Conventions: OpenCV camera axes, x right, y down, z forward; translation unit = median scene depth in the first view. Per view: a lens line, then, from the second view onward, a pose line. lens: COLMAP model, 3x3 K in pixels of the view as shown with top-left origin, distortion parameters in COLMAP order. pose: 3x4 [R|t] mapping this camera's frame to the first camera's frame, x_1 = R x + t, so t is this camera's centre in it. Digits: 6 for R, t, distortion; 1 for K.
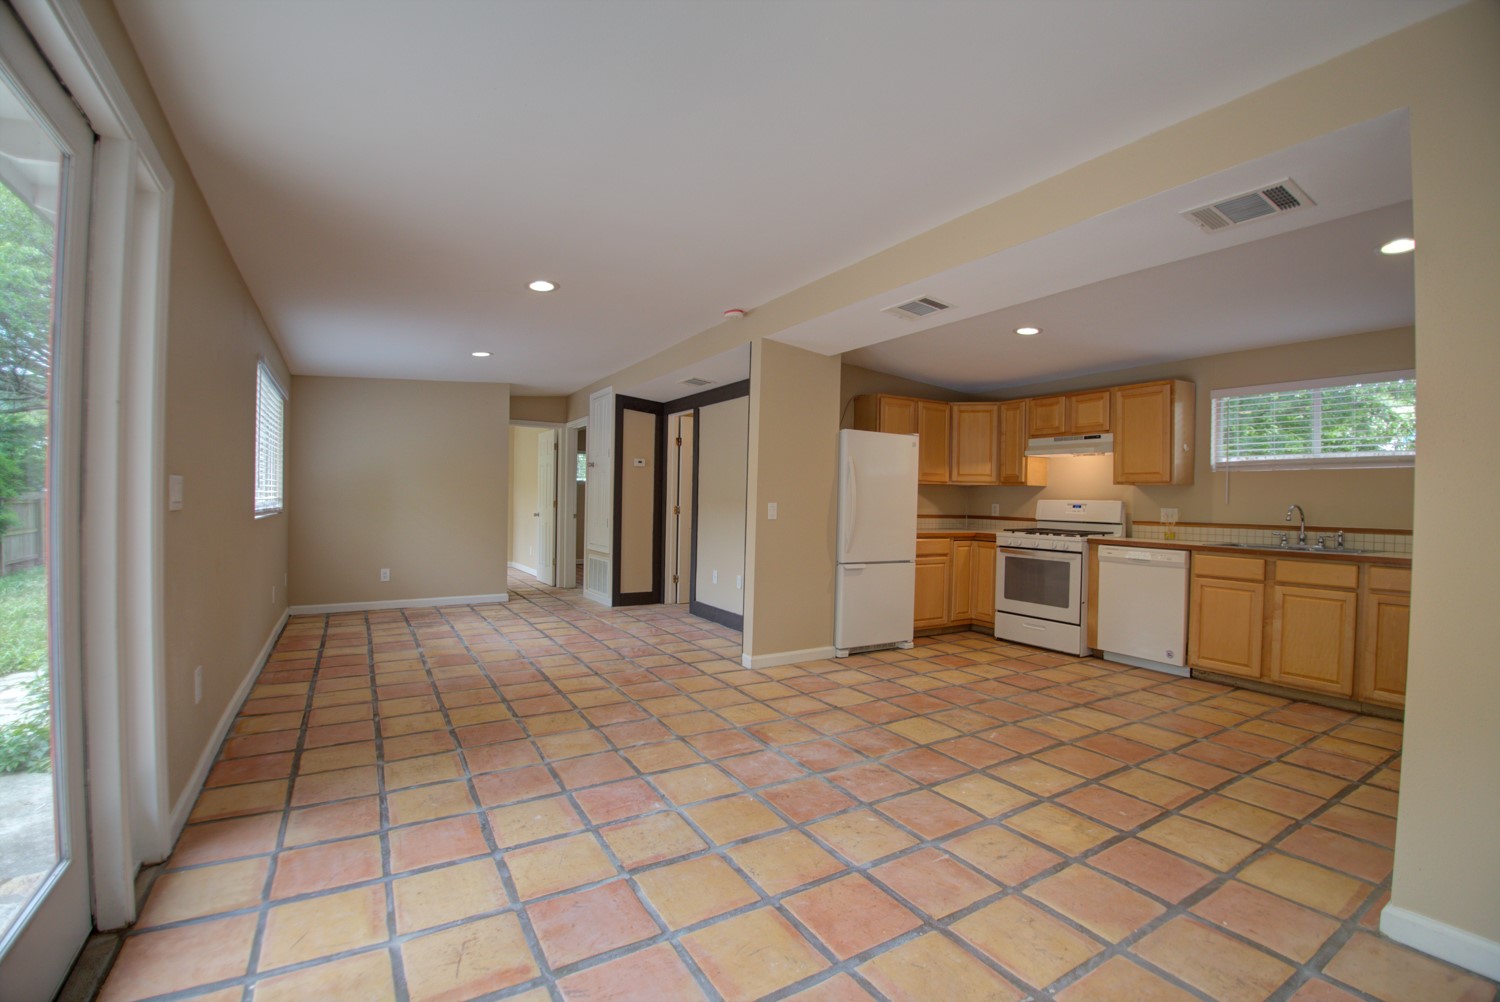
lens RADIAL K [[657.5, 0, 746.3], [0, 657.5, 504.6], [0, 0, 1]] dist [-0.030562, -0.000713]
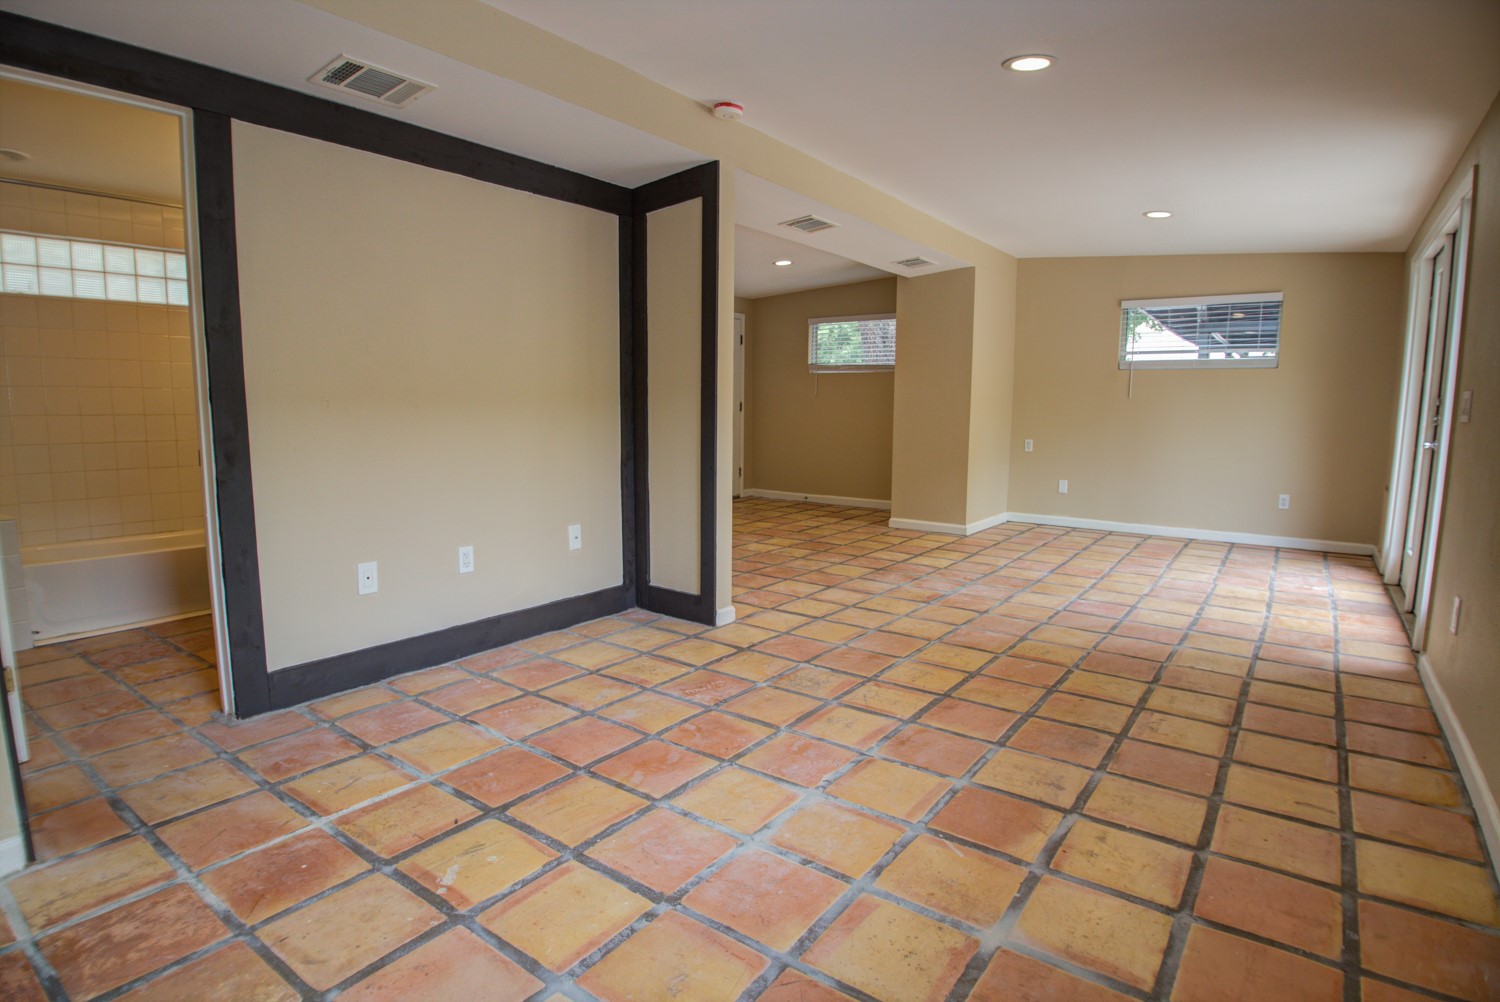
lens RADIAL K [[774.8, 0, 744.8], [0, 774.8, 499.0], [0, 0, 1]] dist [-0.005979, -0.001899]
pose [[-0.383777, -0.143965, 0.912134, -1.027777], [-0.018475, 0.988772, 0.148288, -0.033764], [-0.923241, 0.040058, -0.382128, 1.690514]]
